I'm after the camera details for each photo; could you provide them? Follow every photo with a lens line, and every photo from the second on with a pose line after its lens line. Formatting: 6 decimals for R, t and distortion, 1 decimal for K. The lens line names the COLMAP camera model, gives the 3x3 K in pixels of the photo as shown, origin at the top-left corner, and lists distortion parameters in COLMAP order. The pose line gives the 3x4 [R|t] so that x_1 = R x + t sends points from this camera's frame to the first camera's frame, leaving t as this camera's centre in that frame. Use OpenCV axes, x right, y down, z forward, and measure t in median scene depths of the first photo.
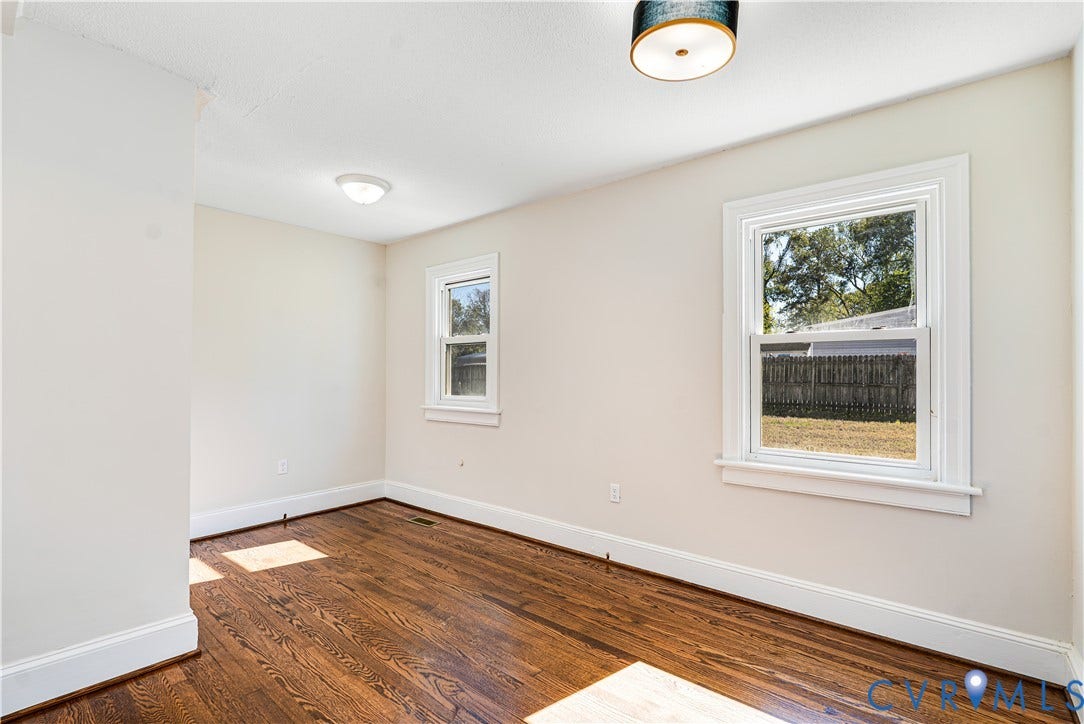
lens RADIAL K [[493.6, 0, 541.5], [0, 493.6, 361.6], [0, 0, 1]] dist [-0.005120, -0.000021]
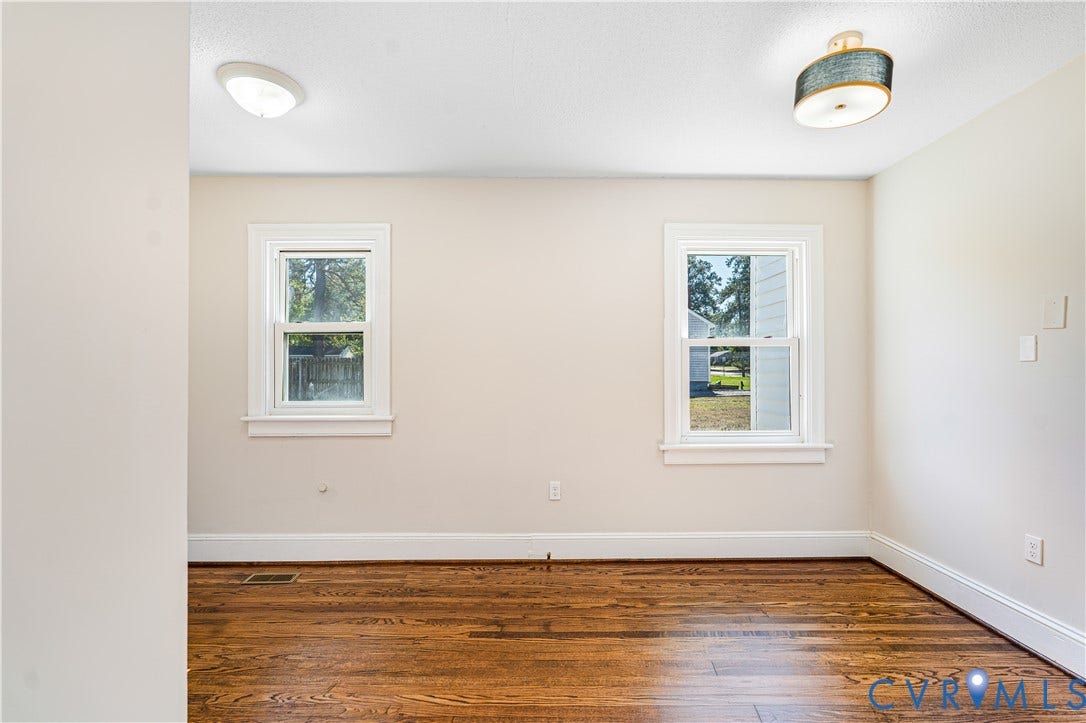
lens RADIAL K [[494.5, 0, 510.3], [0, 494.5, 360.3], [0, 0, 1]] dist [-0.005120, -0.000021]
pose [[0.767648, 0.007594, 0.640826, -0.561977], [-0.010902, 0.999940, 0.001210, 0.002515], [-0.640779, -0.007915, 0.767685, 0.293923]]
